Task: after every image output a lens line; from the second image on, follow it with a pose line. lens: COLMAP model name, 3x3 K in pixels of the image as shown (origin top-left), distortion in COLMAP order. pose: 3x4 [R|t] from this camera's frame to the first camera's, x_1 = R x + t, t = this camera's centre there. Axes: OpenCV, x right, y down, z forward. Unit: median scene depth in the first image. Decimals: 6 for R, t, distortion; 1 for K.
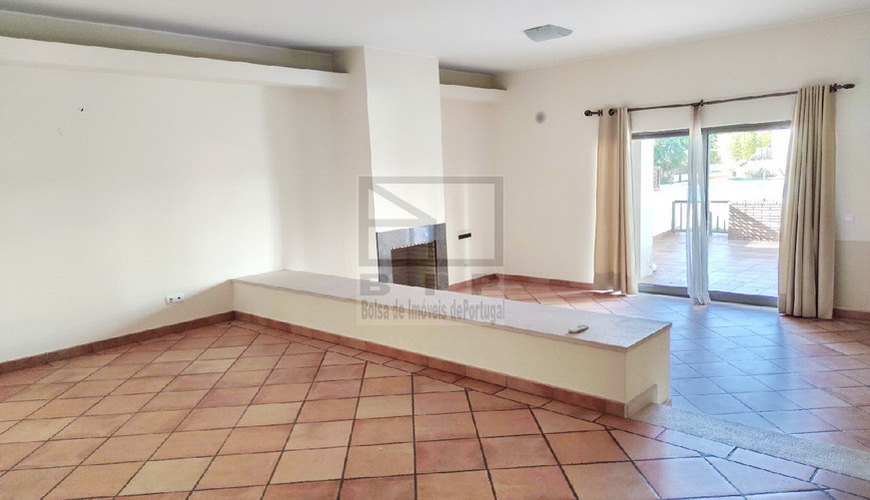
lens RADIAL K [[620.5, 0, 435.0], [0, 620.5, 250.0], [0, 0, 1]] dist [0.065955, -0.058812]
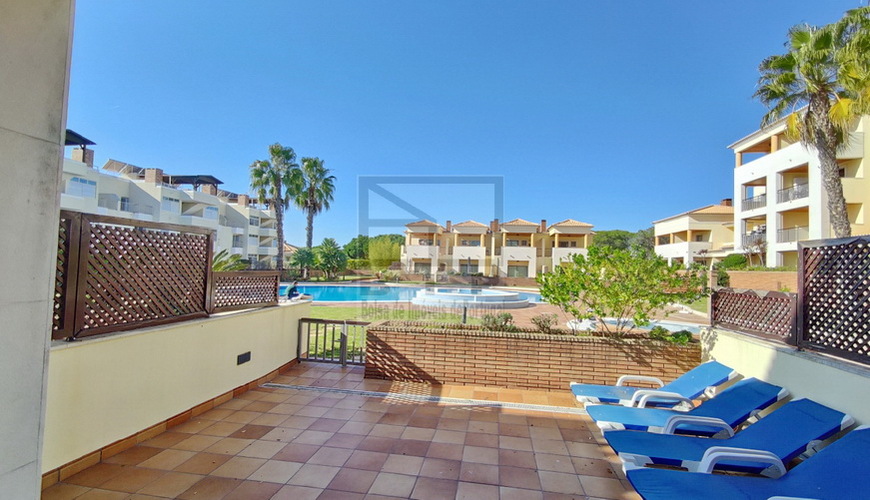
lens RADIAL K [[396.0, 0, 435.0], [0, 396.0, 250.0], [0, 0, 1]] dist [0.000571, 0.000076]
pose [[0.836452, 0.085714, 0.541296, 0.554043], [0.009564, 0.985260, -0.170796, -0.168061], [-0.547957, 0.148040, 0.823303, 1.124025]]
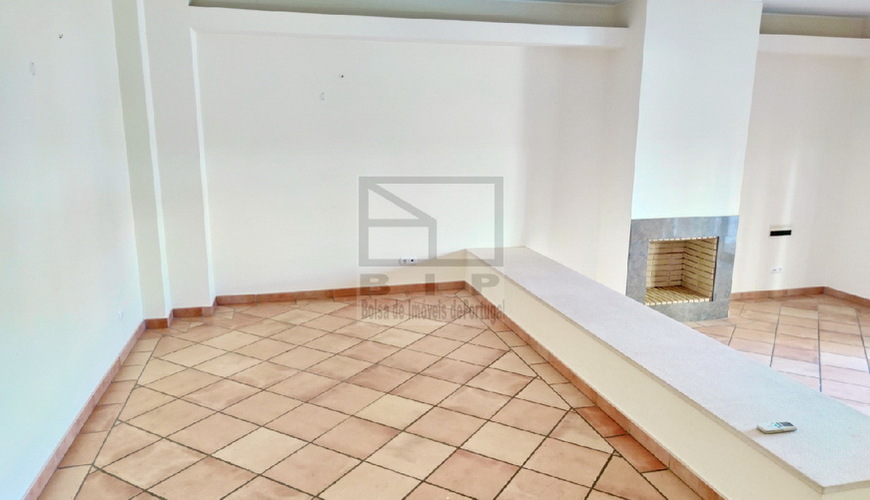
lens RADIAL K [[620.5, 0, 435.0], [0, 620.5, 250.0], [0, 0, 1]] dist [0.065955, -0.058812]
pose [[0.837001, 0.156964, -0.524206, 0.138796], [-0.116768, 0.987144, 0.109138, -0.050152], [0.534598, -0.030138, 0.844569, 0.137799]]
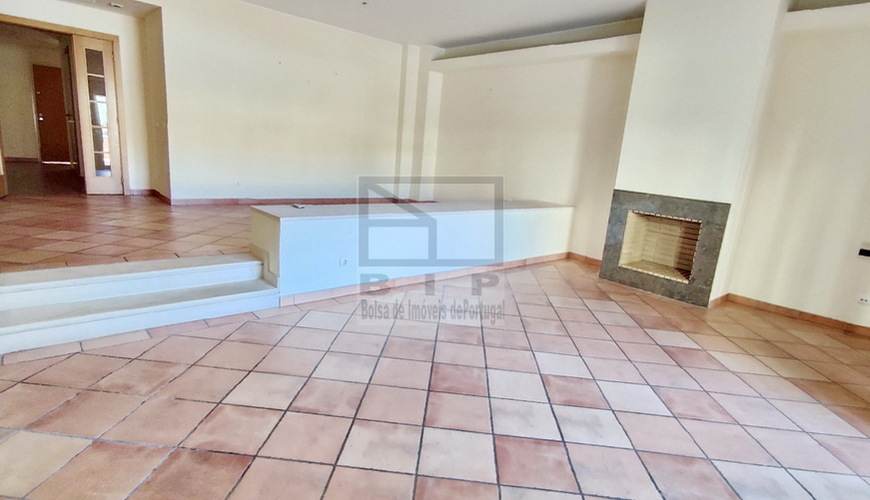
lens RADIAL K [[449.7, 0, 435.0], [0, 449.7, 250.0], [0, 0, 1]] dist [0.000634, 0.000149]
pose [[-0.110456, 0.249754, -0.961989, 0.711826], [-0.210263, 0.940131, 0.268221, -0.073310], [0.971385, 0.231897, -0.051329, 0.806744]]
